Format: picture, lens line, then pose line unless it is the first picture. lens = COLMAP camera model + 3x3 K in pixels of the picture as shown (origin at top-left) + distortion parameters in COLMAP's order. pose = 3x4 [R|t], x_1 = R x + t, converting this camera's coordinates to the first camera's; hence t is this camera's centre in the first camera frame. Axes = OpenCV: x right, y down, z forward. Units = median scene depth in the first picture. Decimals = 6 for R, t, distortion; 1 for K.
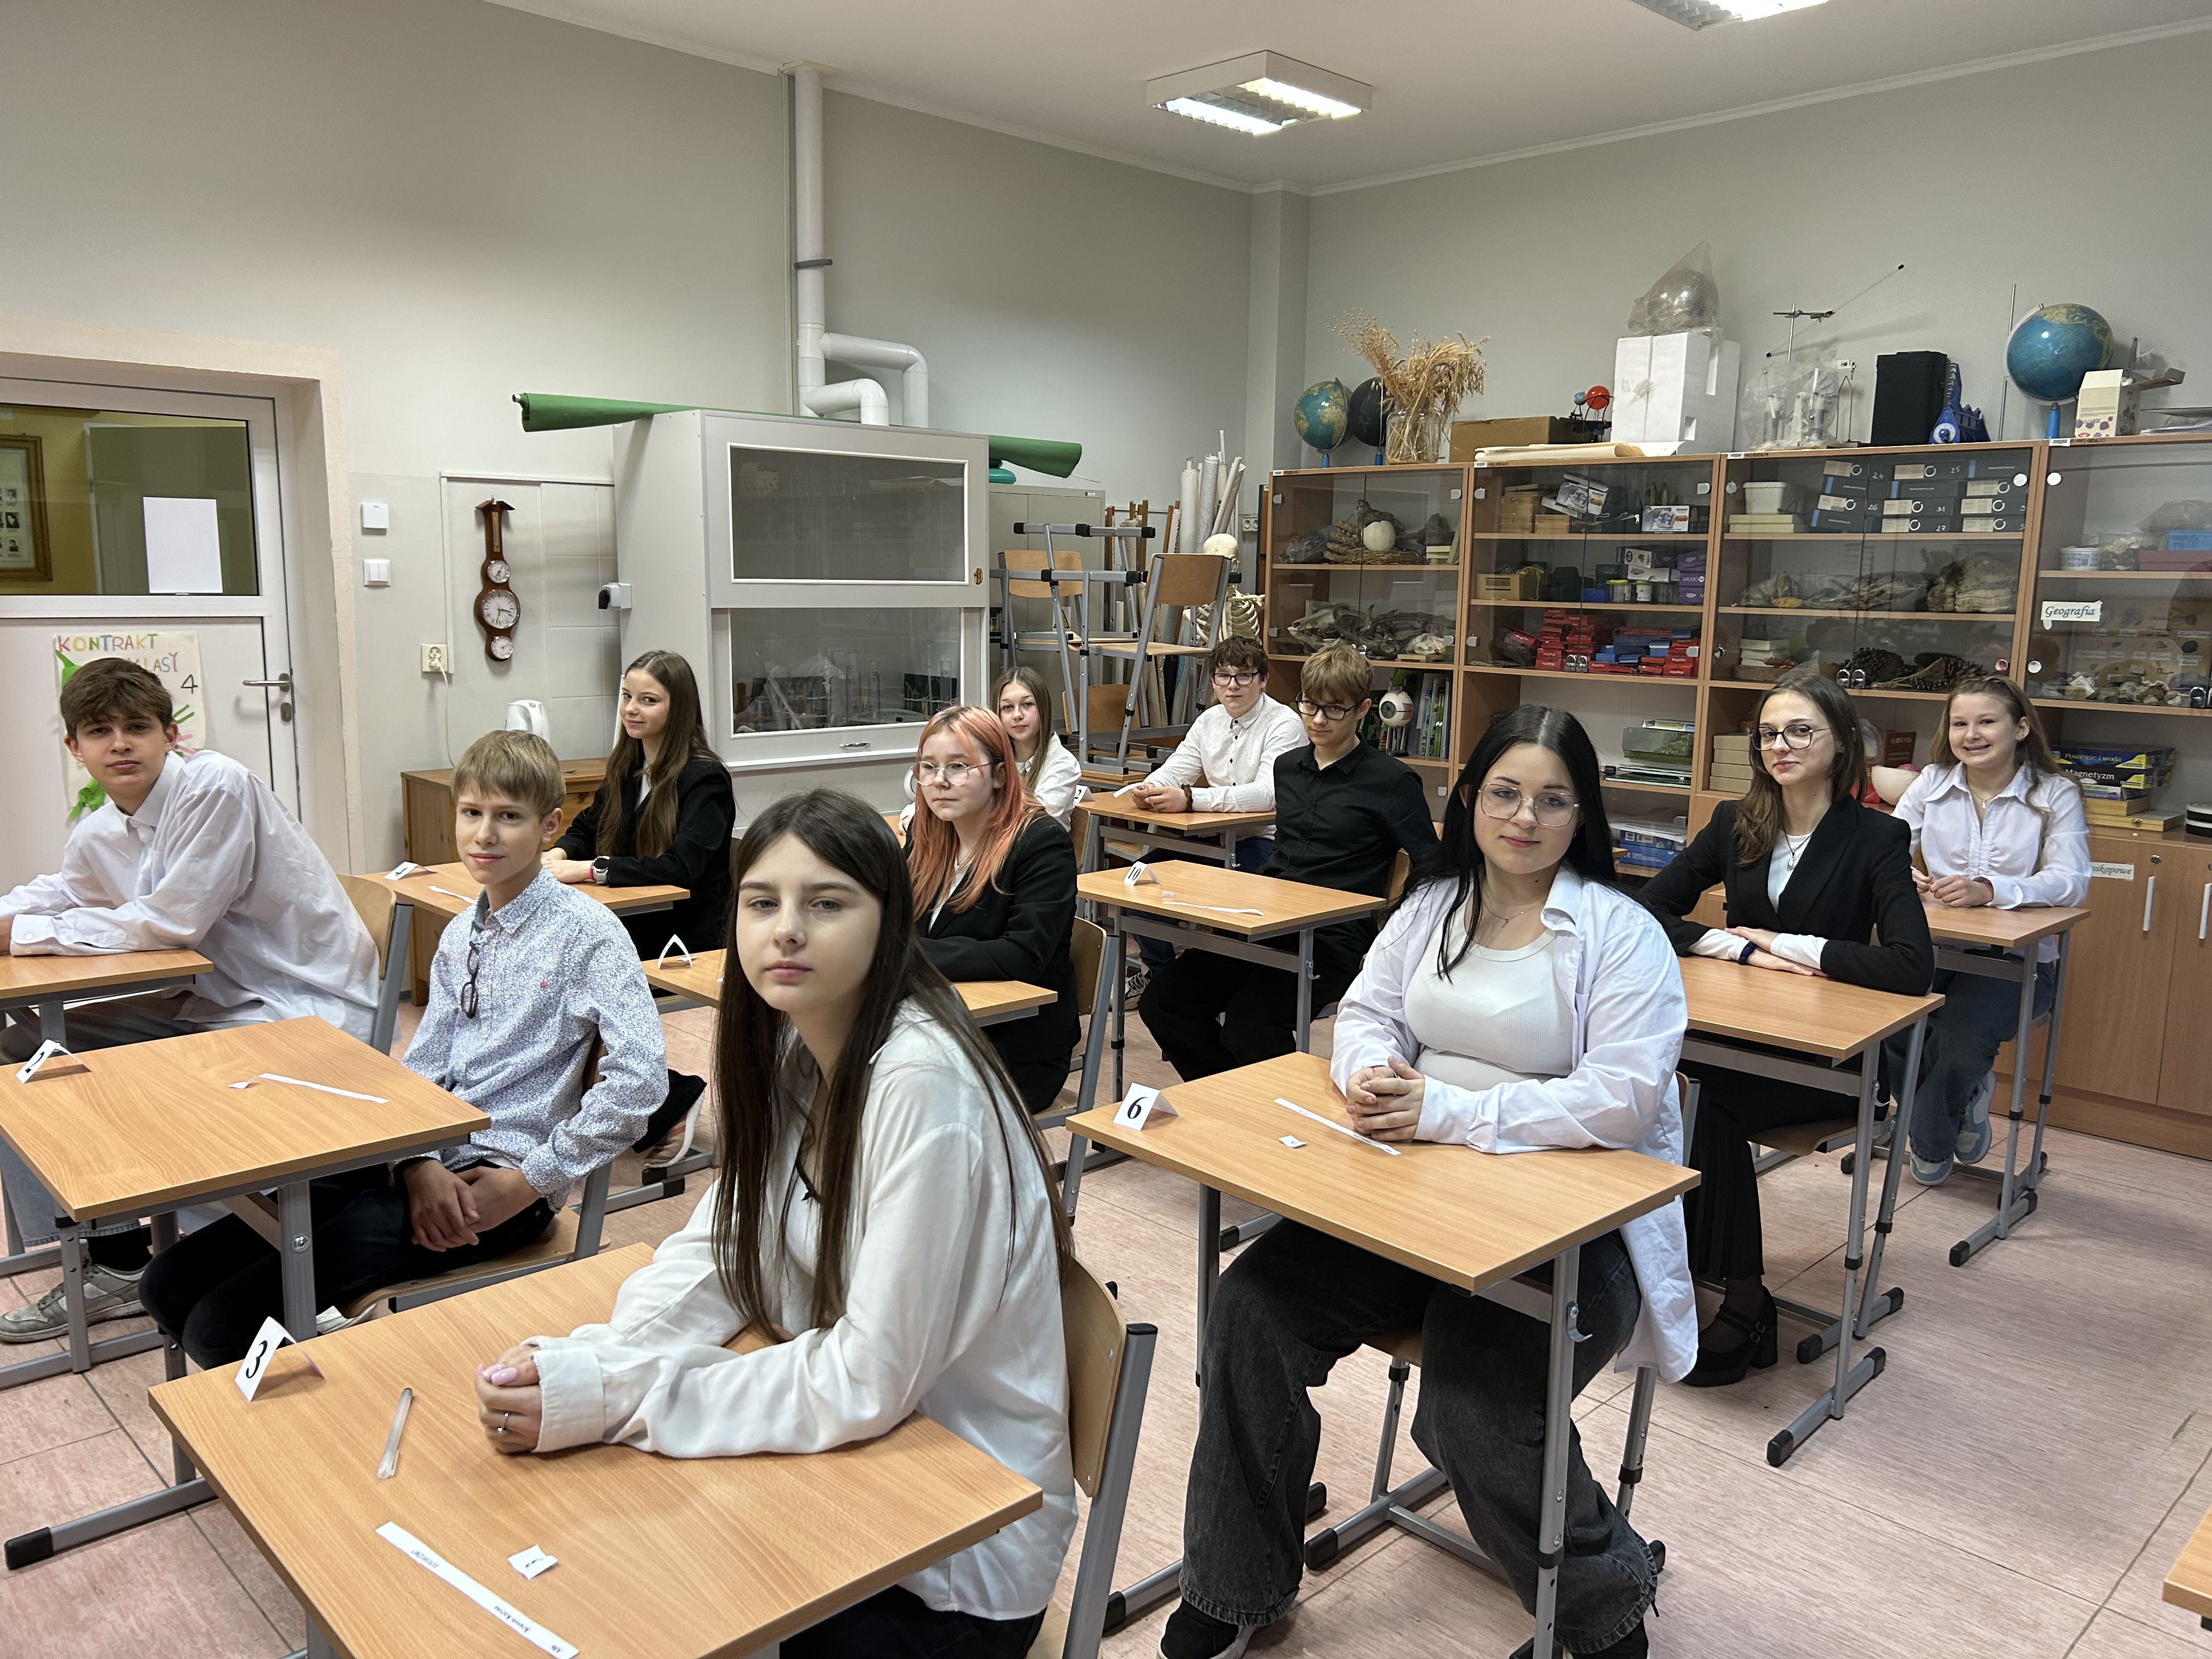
lens RADIAL K [[1665.6, 0, 1105.6], [0, 1665.6, 824.0], [0, 0, 1]] dist [0.034916, -0.019061]
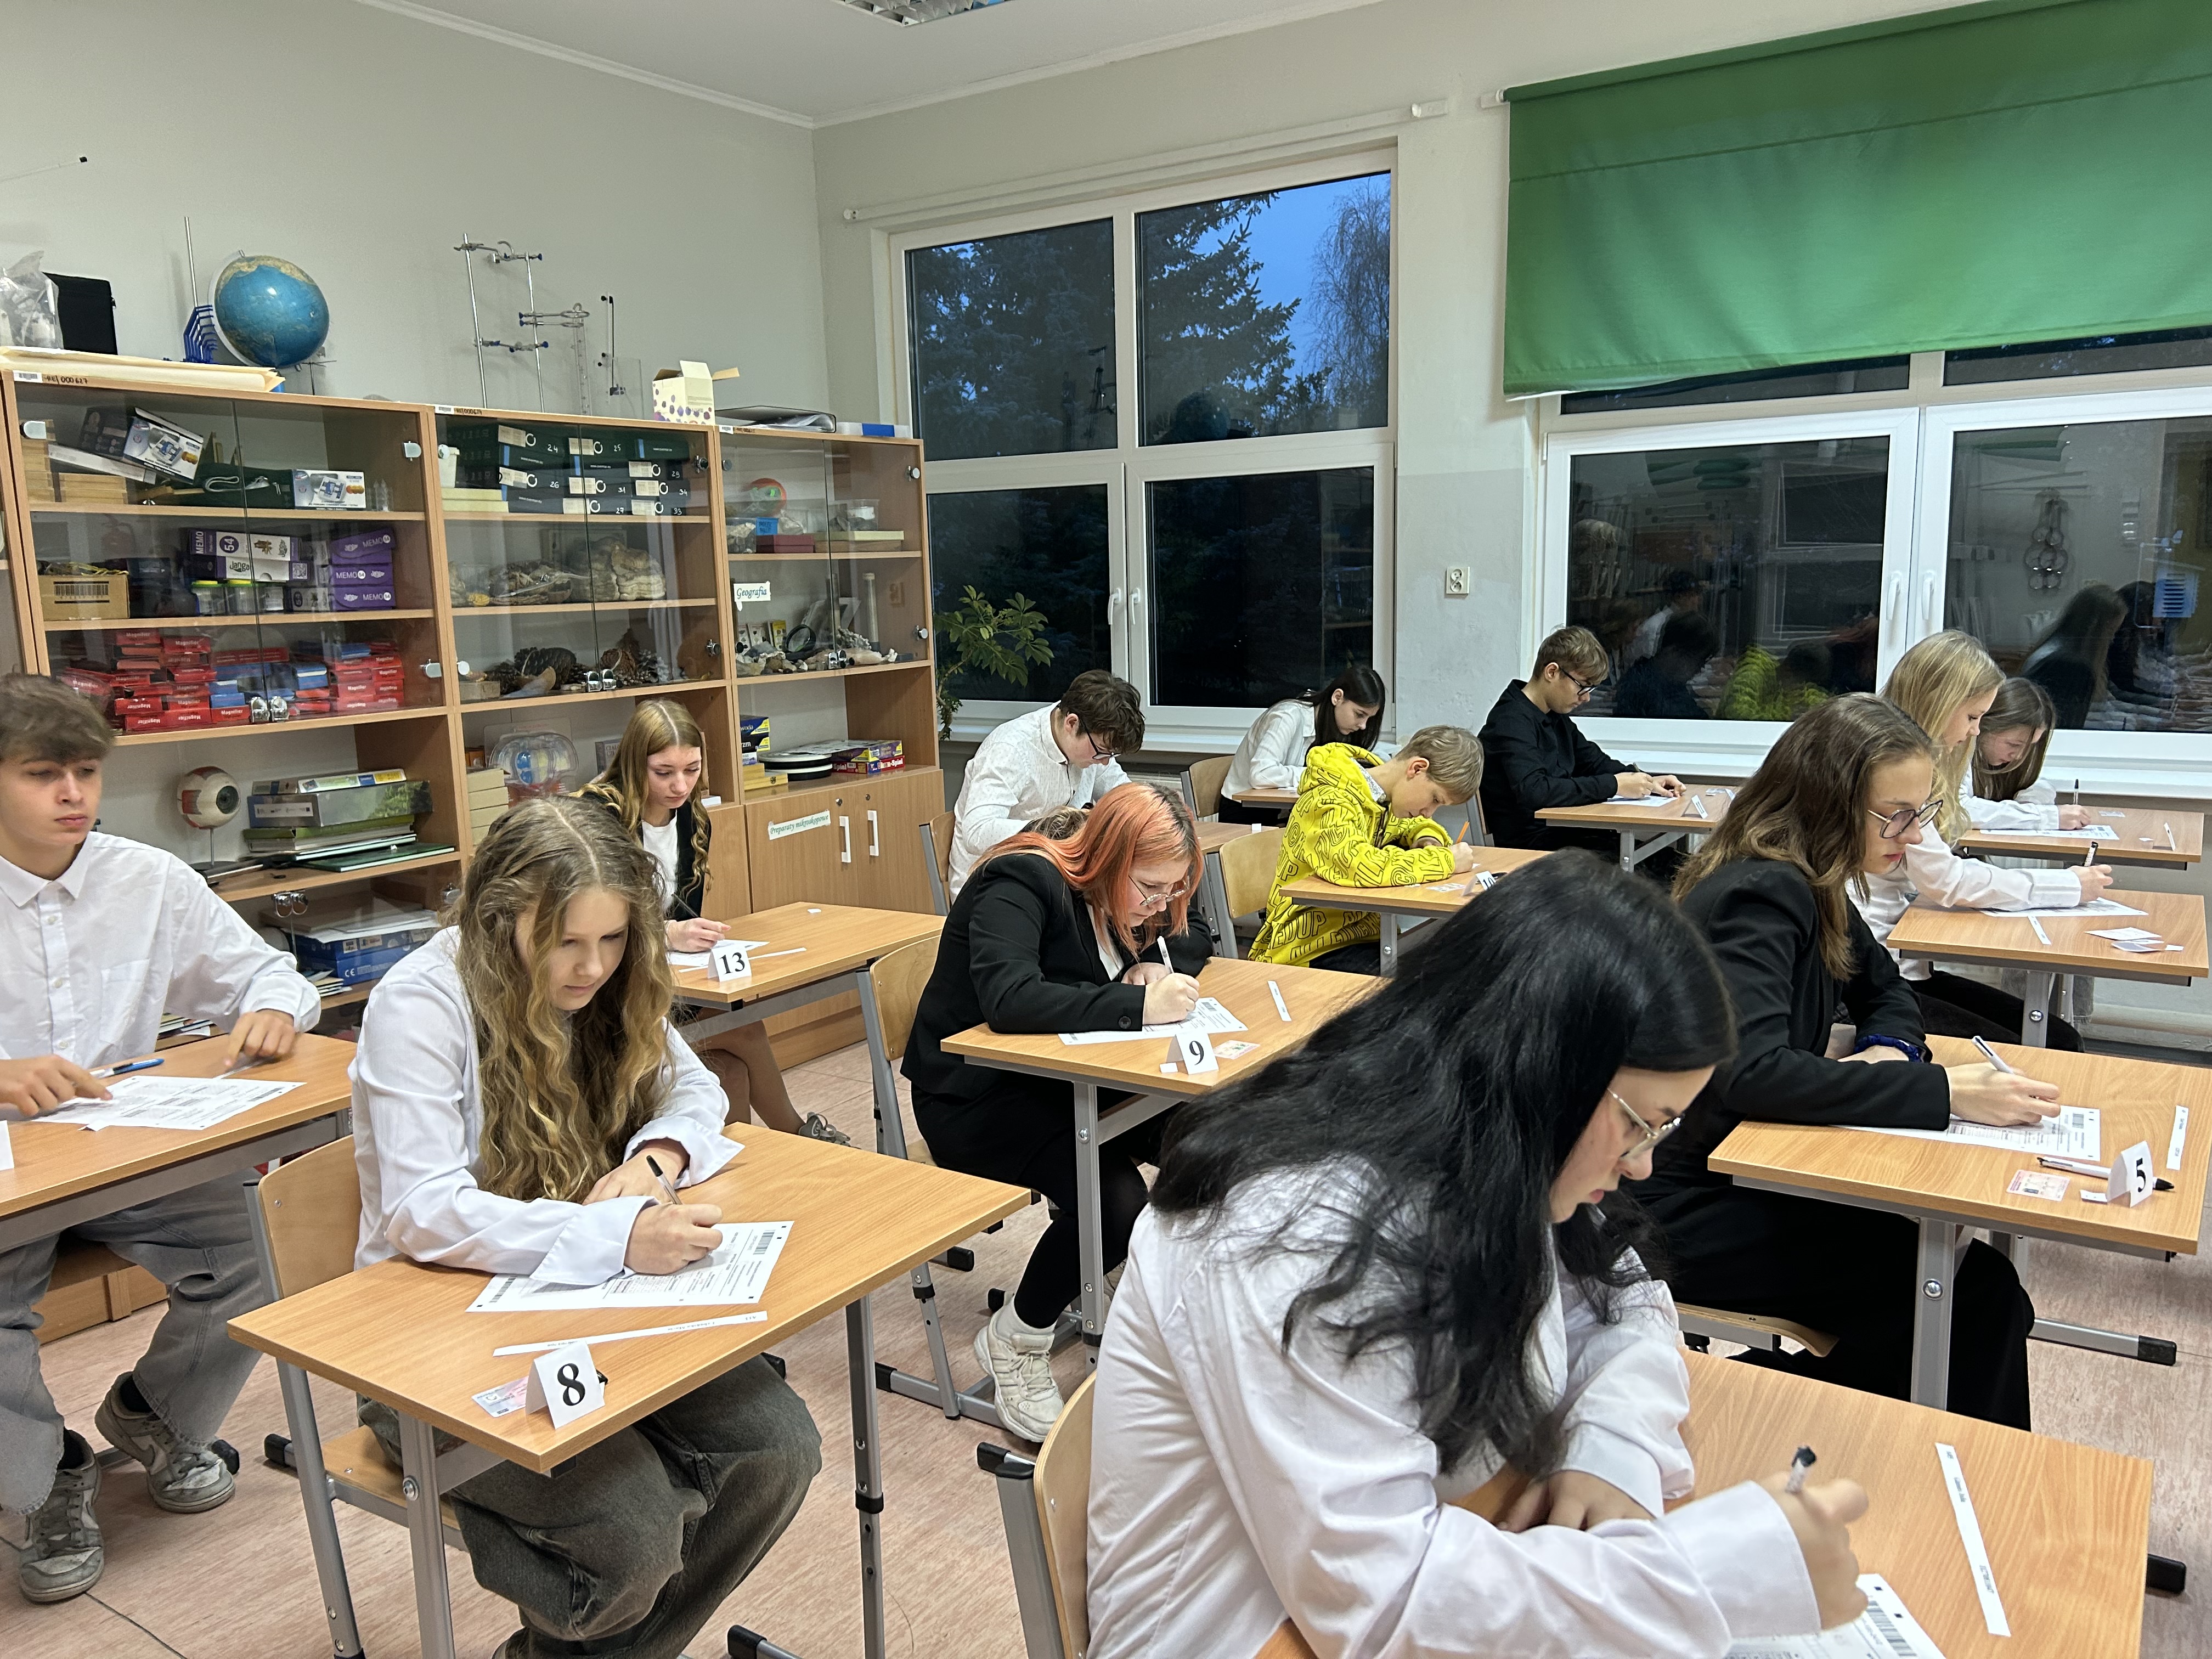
lens RADIAL K [[1665.6, 0, 1107.5], [0, 1665.6, 840.5], [0, 0, 1]] dist [0.034916, -0.019061]
pose [[-0.196745, -0.164439, 0.966567, -0.462819], [0.179284, 0.963179, 0.200356, -0.132343], [-0.963923, 0.212709, -0.160020, 0.893491]]
